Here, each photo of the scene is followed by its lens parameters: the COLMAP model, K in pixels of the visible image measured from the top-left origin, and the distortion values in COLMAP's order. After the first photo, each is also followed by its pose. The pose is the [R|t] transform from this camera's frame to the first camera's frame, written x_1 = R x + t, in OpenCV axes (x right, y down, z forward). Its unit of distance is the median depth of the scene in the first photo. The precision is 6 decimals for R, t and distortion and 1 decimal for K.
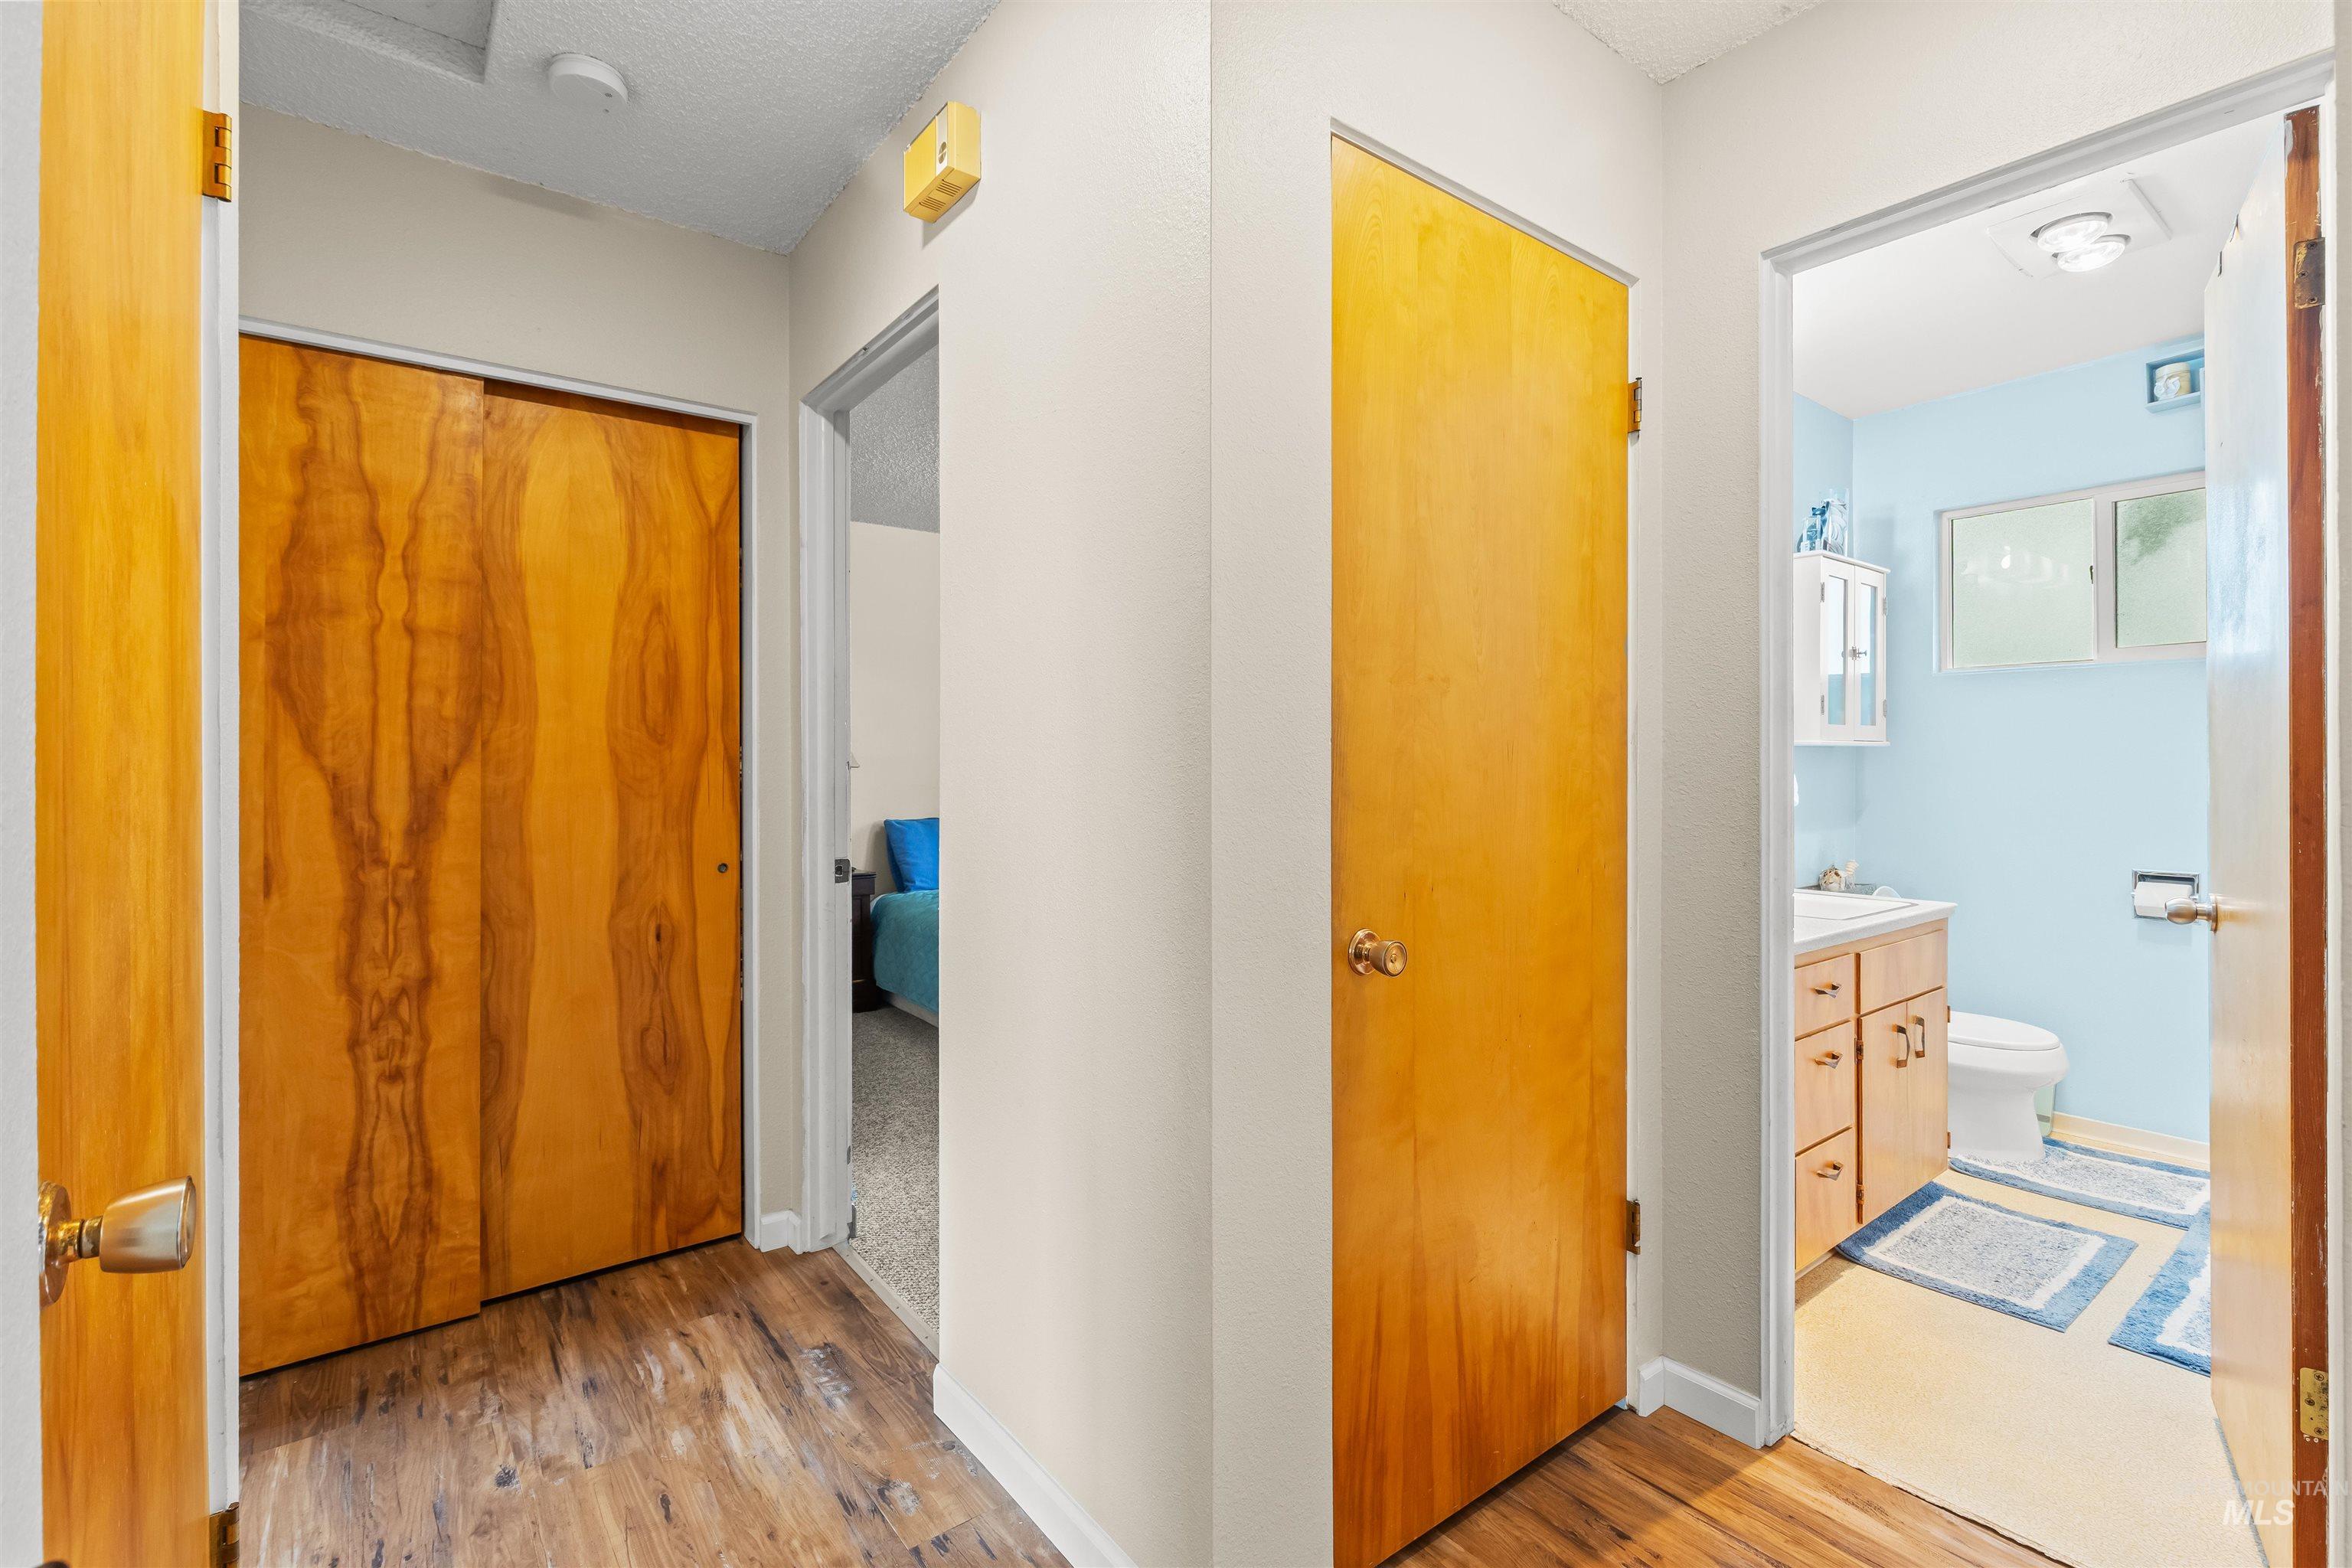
lens RADIAL K [[1050.6, 0, 1172.0], [0, 1050.6, 769.6], [0, 0, 1]] dist [-0.001600, 0.000357]
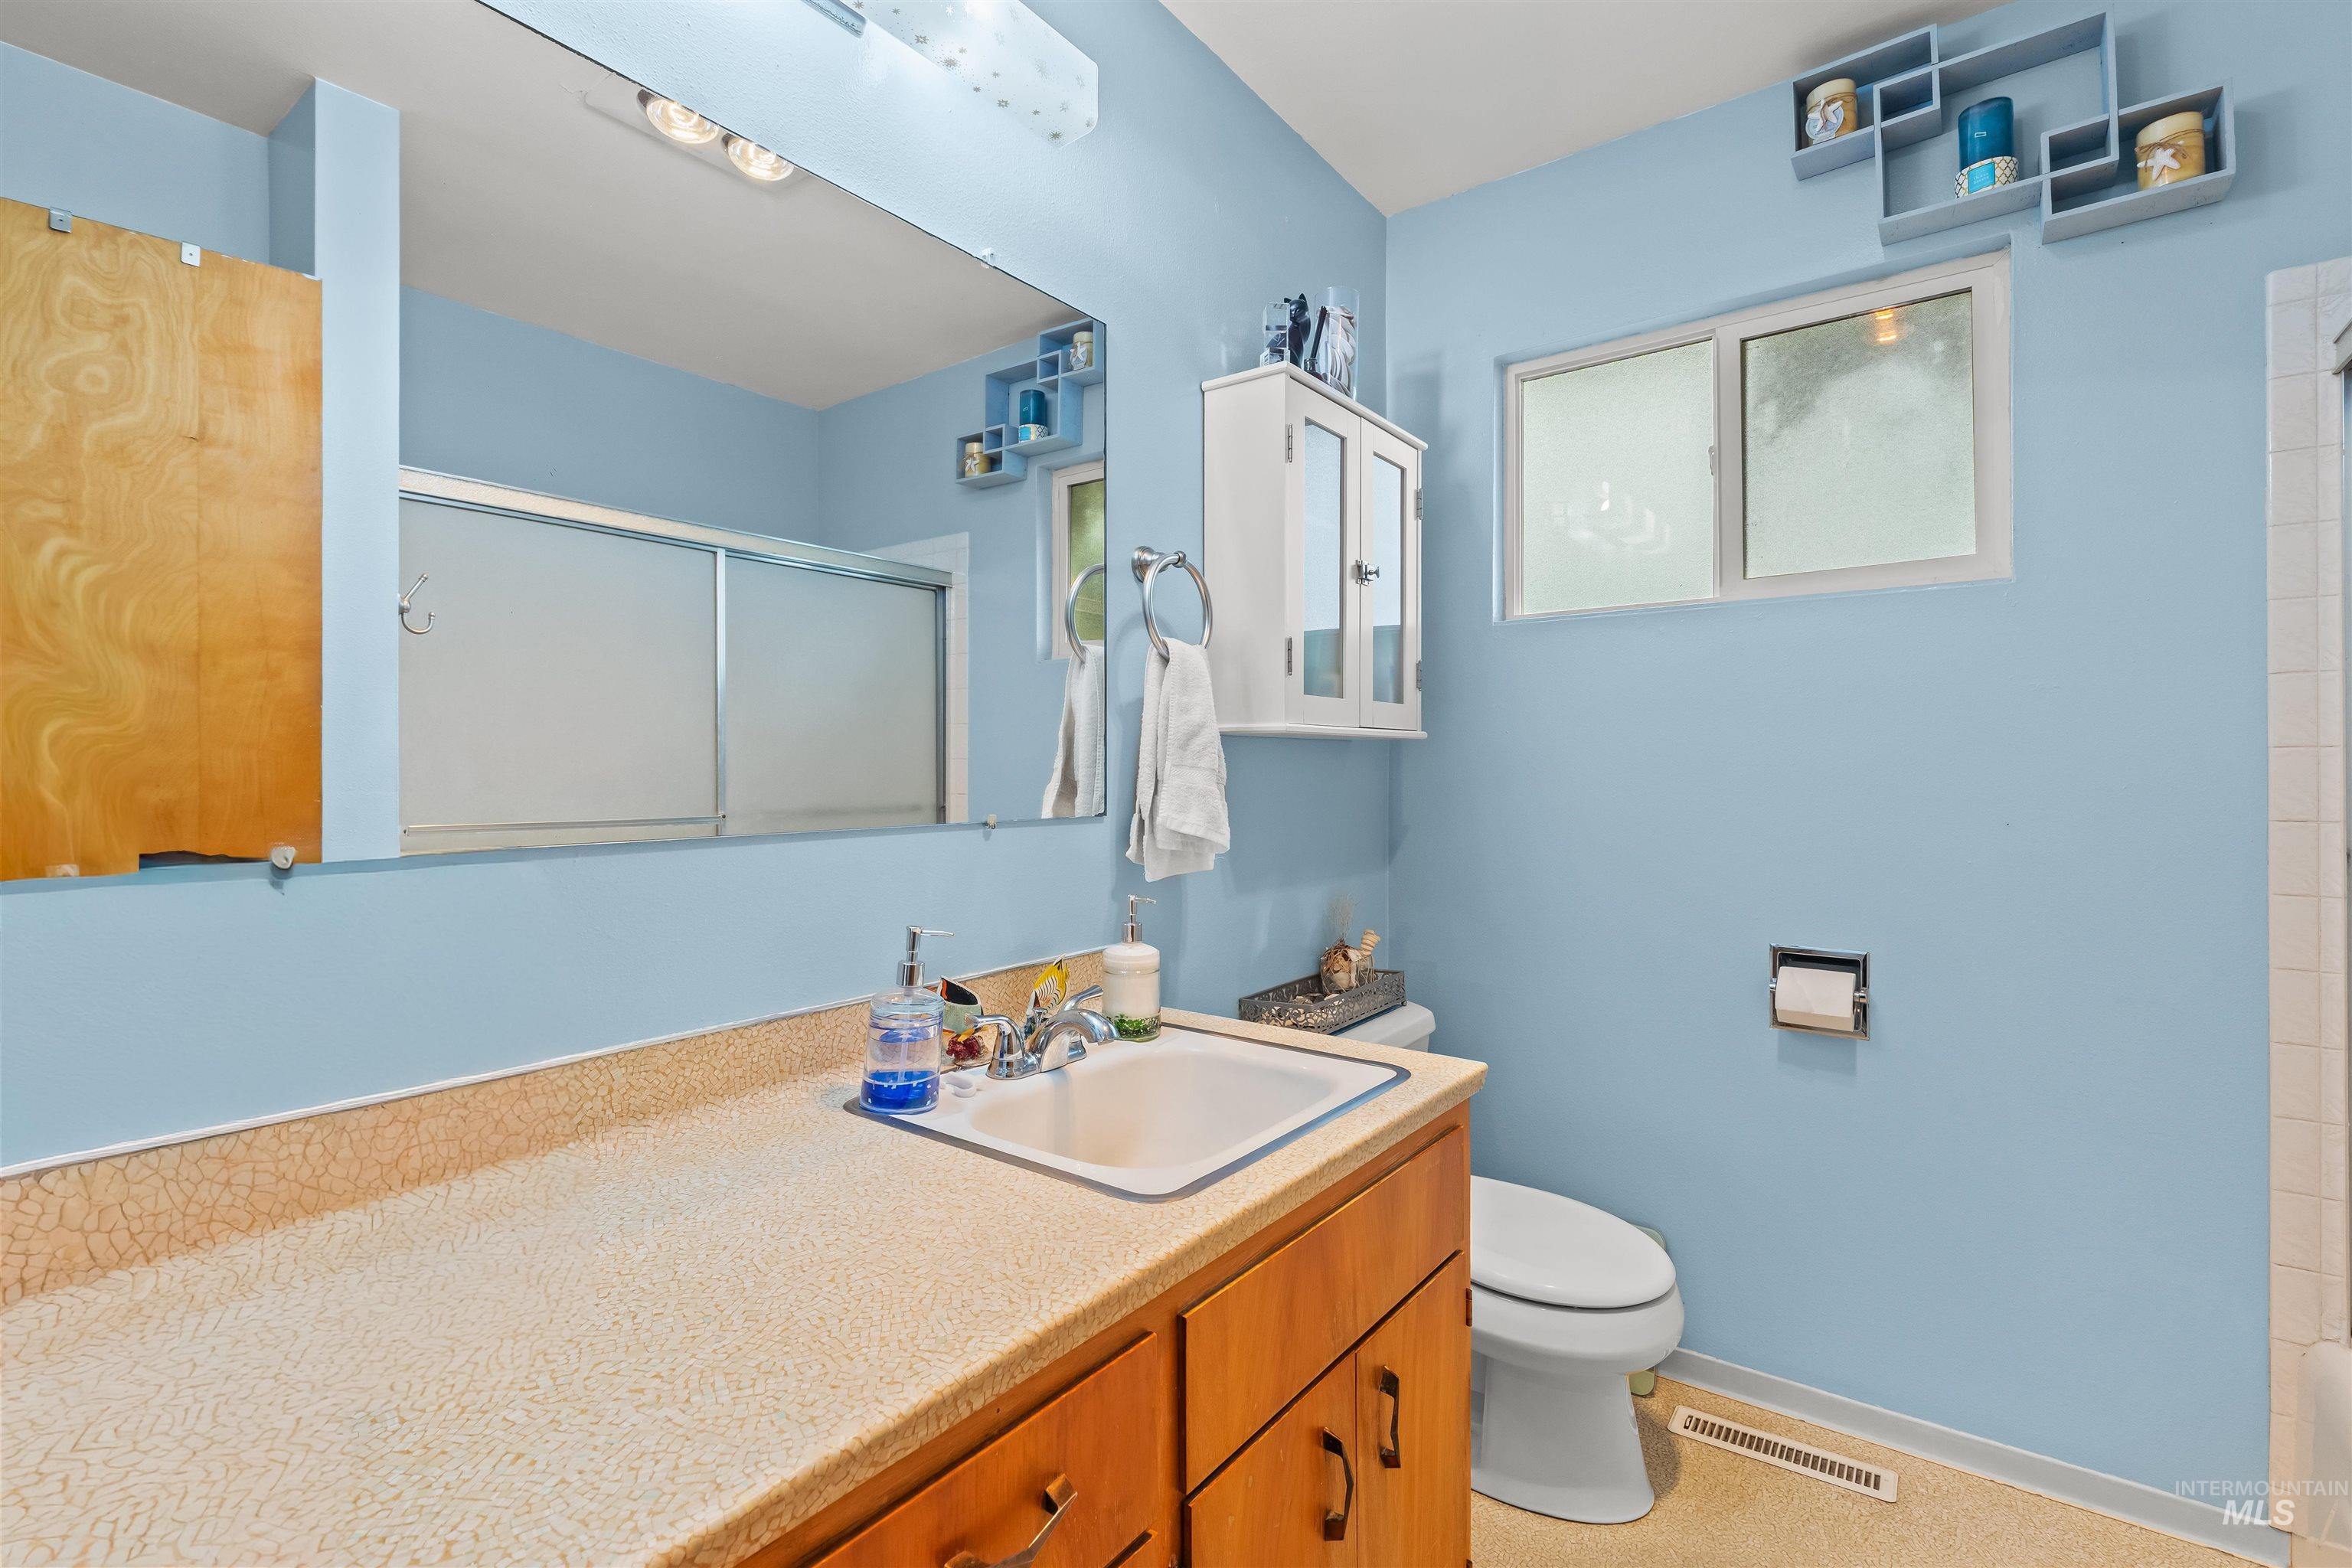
lens RADIAL K [[1050.6, 0, 1164.4], [0, 1050.6, 776.7], [0, 0, 1]] dist [-0.001600, 0.000357]
pose [[0.966117, -0.000867, 0.258104, 0.405125], [0.000477, 0.999999, 0.001575, -0.001721], [-0.258105, -0.001398, 0.966116, 0.484661]]
